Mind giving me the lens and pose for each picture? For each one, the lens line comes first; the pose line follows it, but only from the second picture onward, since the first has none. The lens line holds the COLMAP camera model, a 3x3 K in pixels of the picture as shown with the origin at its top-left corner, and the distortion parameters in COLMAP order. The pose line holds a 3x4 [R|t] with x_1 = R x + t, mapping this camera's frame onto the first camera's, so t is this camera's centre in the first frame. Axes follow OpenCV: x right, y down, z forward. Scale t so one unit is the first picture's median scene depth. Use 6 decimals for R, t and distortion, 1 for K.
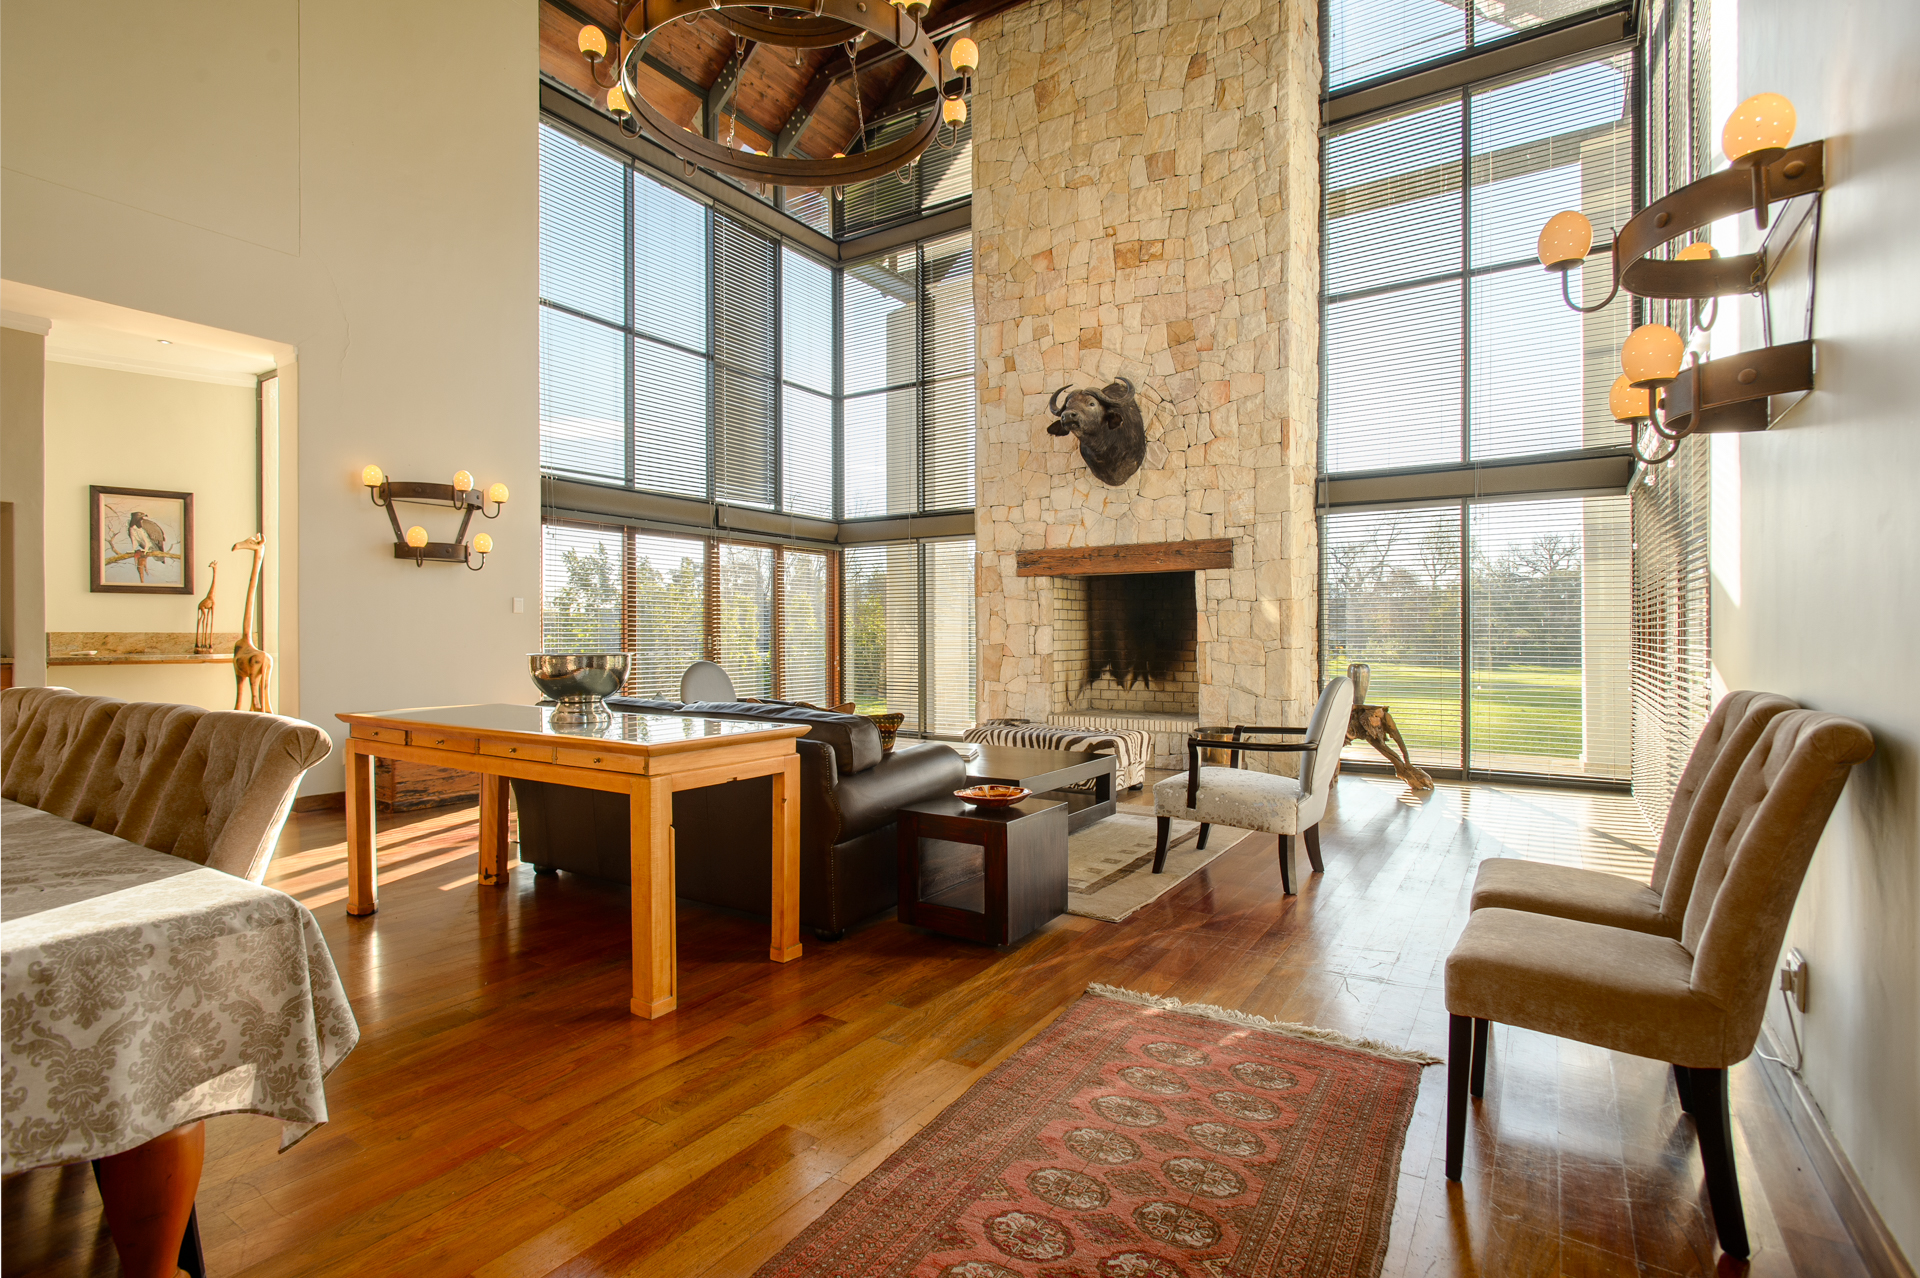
lens RADIAL K [[922.5, 0, 953.6], [0, 922.5, 632.8], [0, 0, 1]] dist [-0.002999, -0.000933]
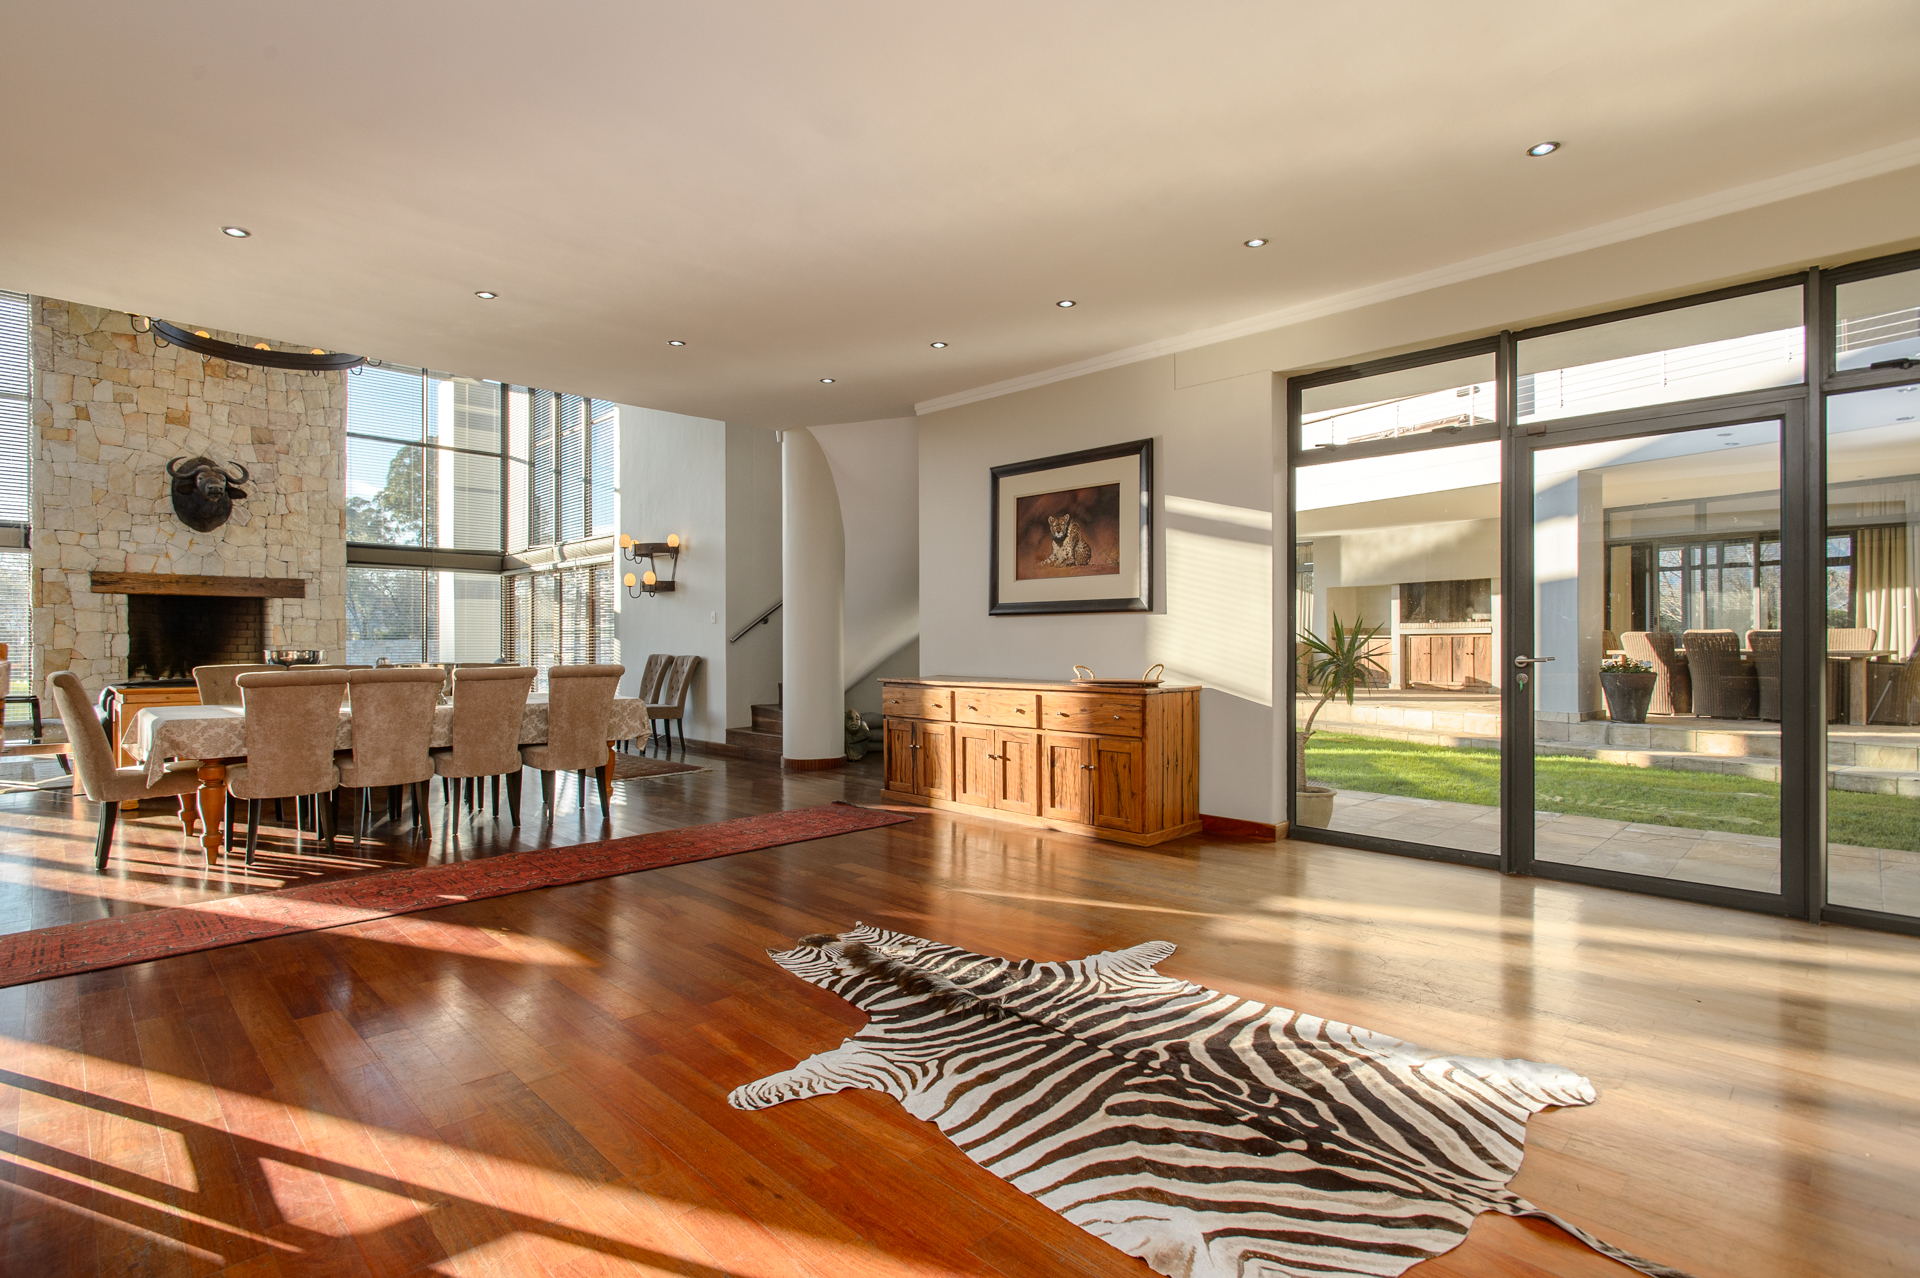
lens RADIAL K [[922.5, 0, 942.8], [0, 922.5, 637.1], [0, 0, 1]] dist [-0.002999, -0.000933]
pose [[0.217660, 0.004764, 0.976013, -0.934378], [-0.004853, 0.999981, -0.003799, -0.003459], [-0.976012, -0.003910, 0.217679, -0.378070]]
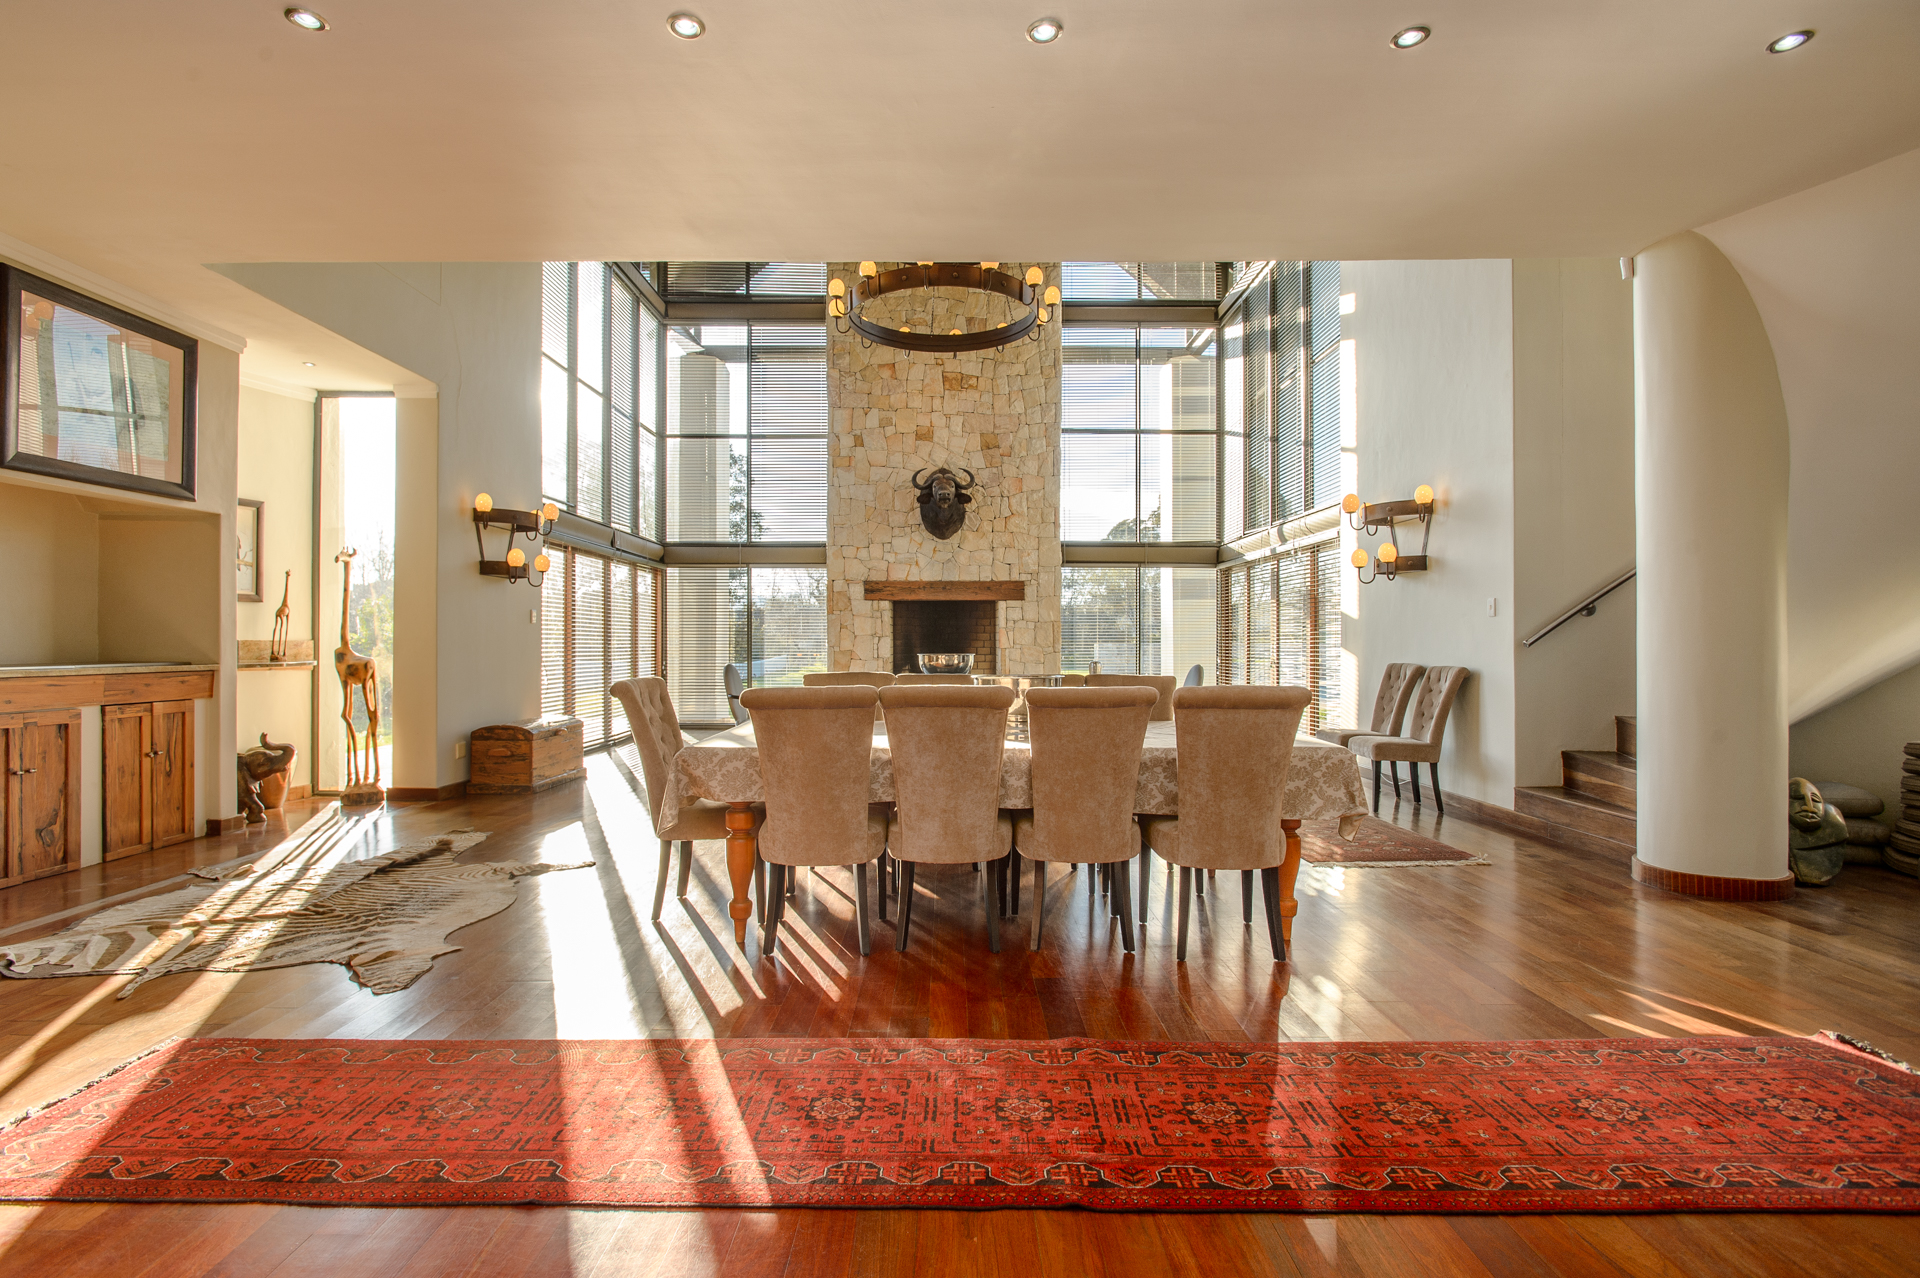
lens RADIAL K [[922.5, 0, 953.7], [0, 922.5, 637.1], [0, 0, 1]] dist [-0.002999, -0.000933]
pose [[0.834894, 0.005905, 0.550379, -0.611057], [-0.004743, 0.999983, -0.003534, -0.002548], [-0.550390, 0.000340, 0.834908, -0.213160]]
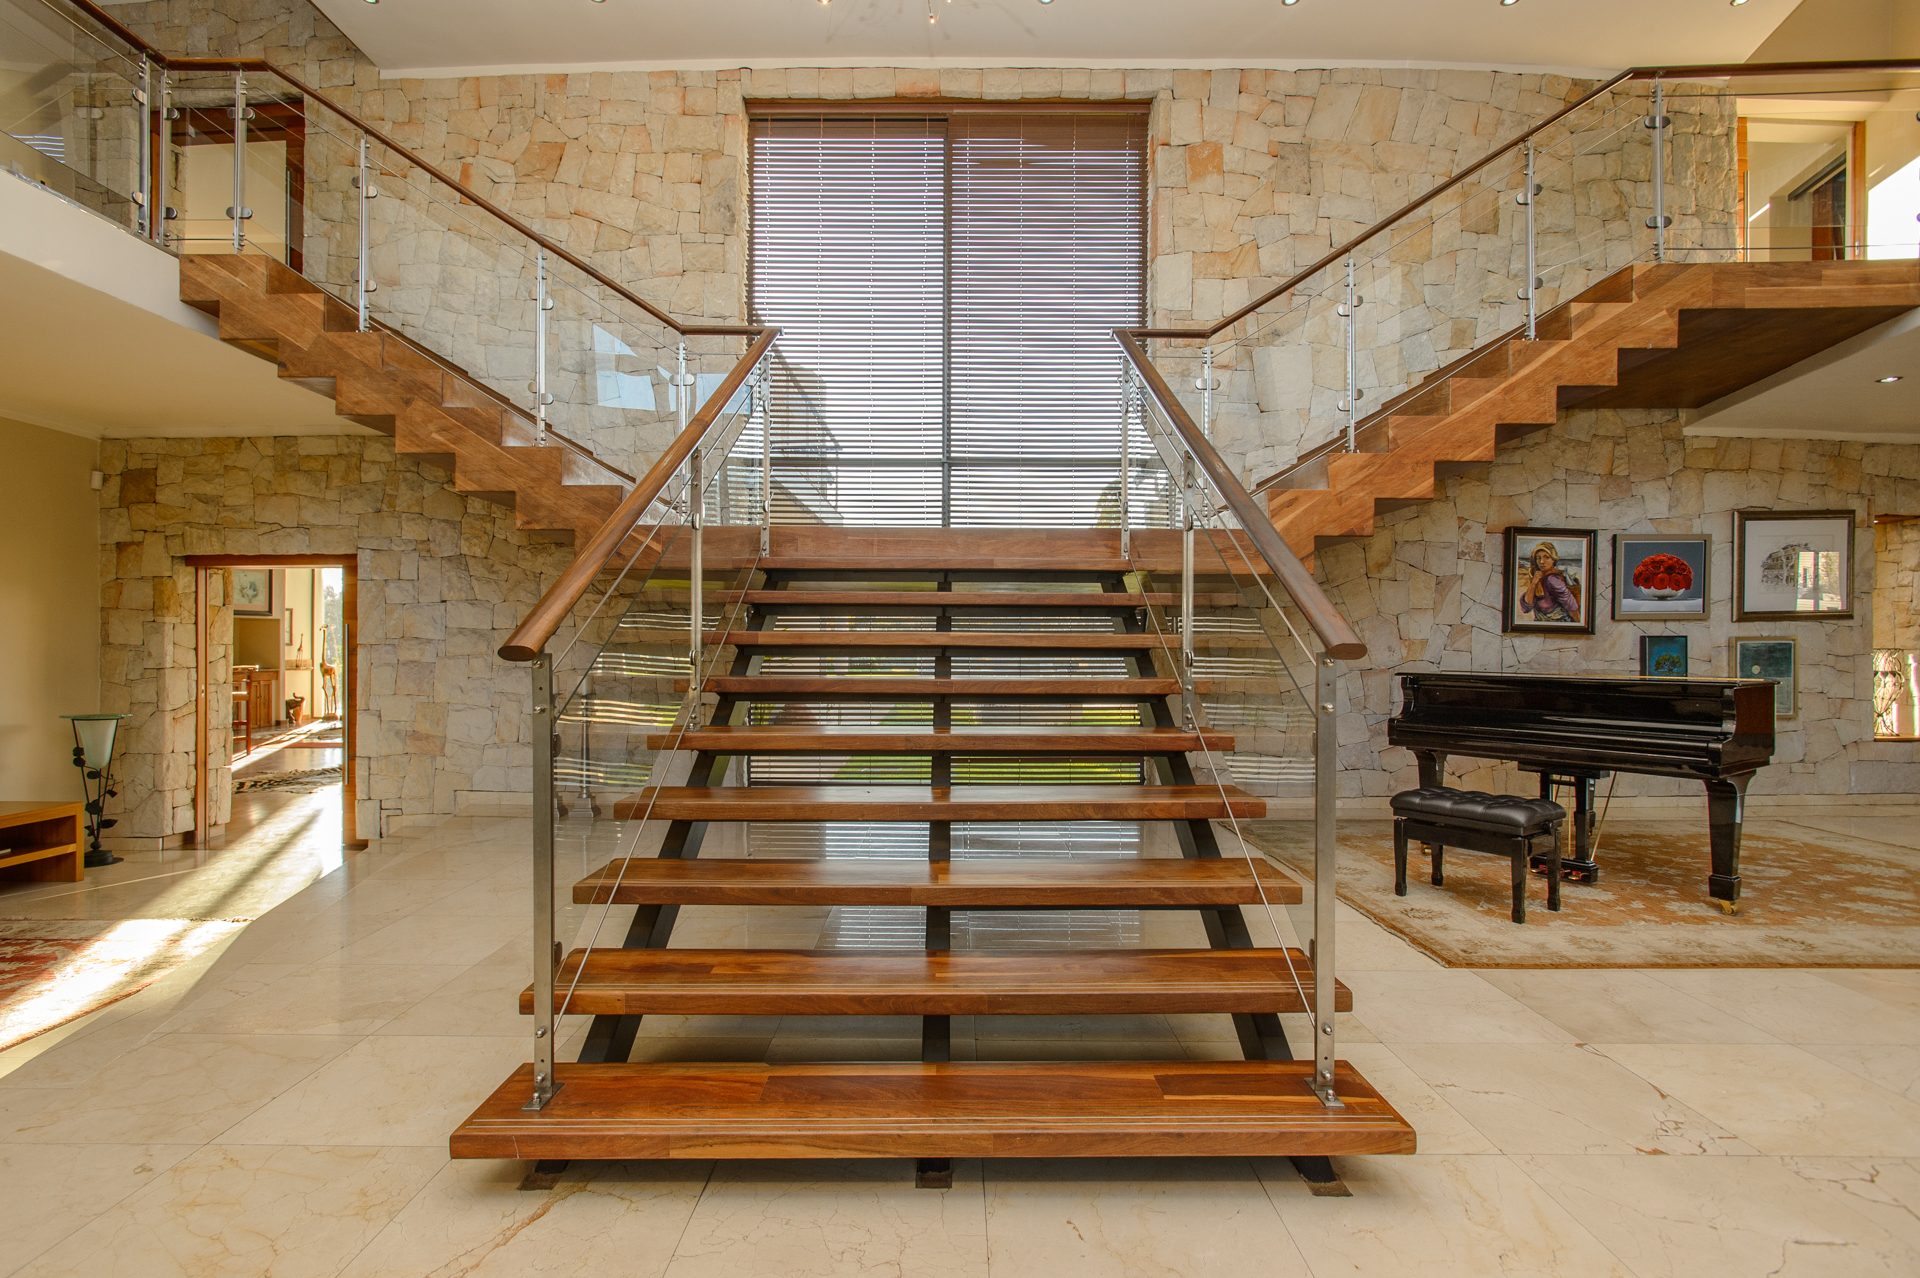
lens RADIAL K [[922.5, 0, 957.7], [0, 922.5, 640.8], [0, 0, 1]] dist [-0.002999, -0.000933]
pose [[0.837867, 0.004880, 0.545853, -0.543793], [-0.005044, 0.999987, -0.001199, -0.050056], [-0.545852, -0.001749, 0.837880, -1.906497]]
